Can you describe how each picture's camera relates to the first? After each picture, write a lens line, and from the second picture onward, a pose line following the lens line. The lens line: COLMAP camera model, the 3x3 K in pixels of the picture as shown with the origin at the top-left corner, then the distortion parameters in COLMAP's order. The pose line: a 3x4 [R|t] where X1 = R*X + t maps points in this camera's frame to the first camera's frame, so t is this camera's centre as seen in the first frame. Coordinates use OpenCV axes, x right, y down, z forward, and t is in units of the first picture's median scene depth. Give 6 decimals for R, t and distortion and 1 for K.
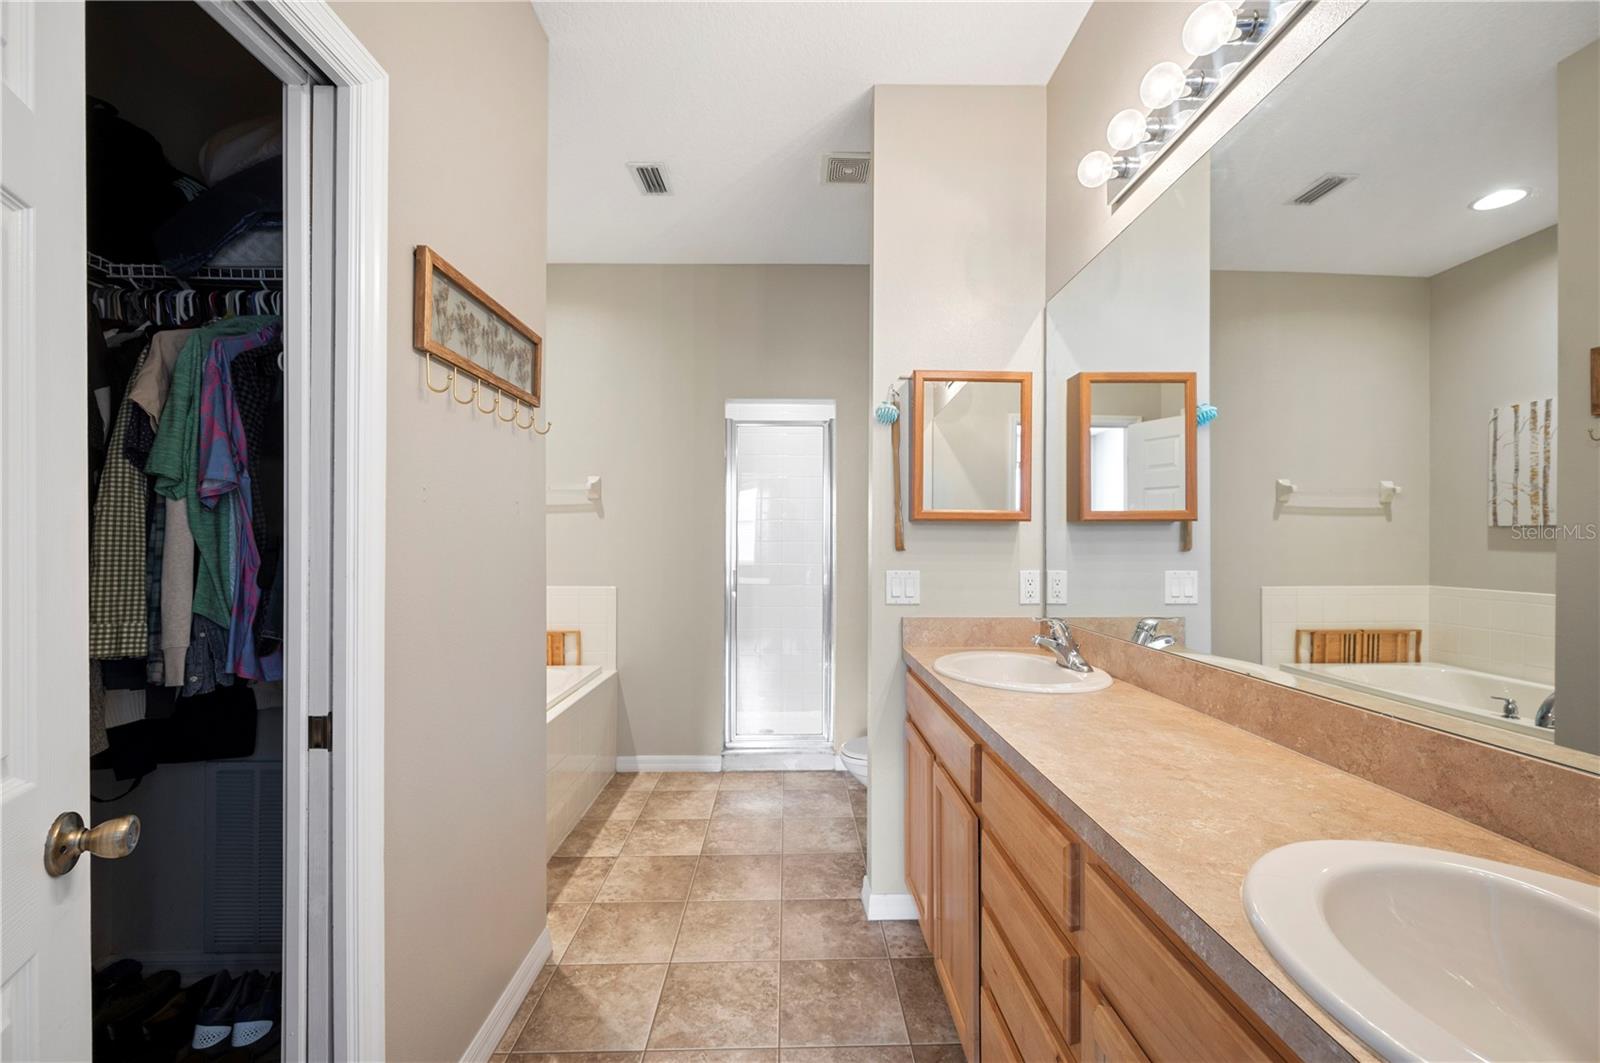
lens RADIAL K [[639.7, 0, 803.7], [0, 639.7, 540.3], [0, 0, 1]] dist [0.000201, -0.000363]
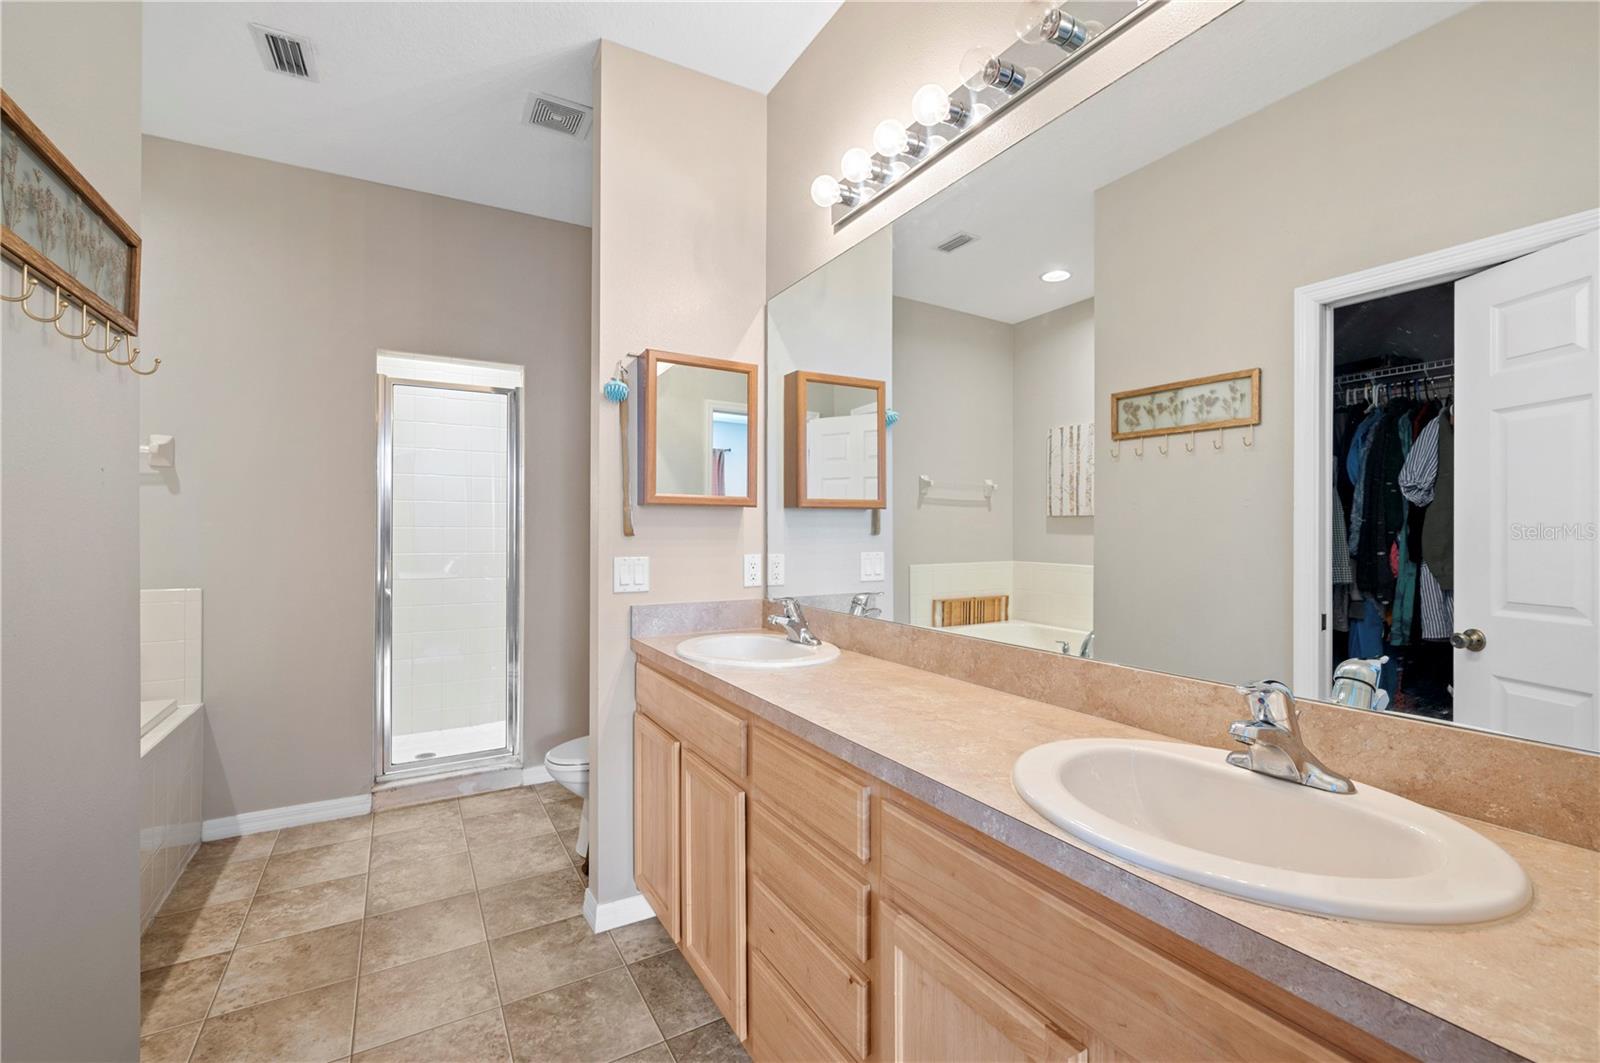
lens RADIAL K [[679.9, 0, 795.8], [0, 679.9, 524.0], [0, 0, 1]] dist [-0.001365, -0.000272]
pose [[0.878010, 0.003053, 0.478633, -0.115975], [-0.001567, 0.999993, -0.003503, 0.001350], [-0.478640, 0.002326, 0.878008, -0.007430]]
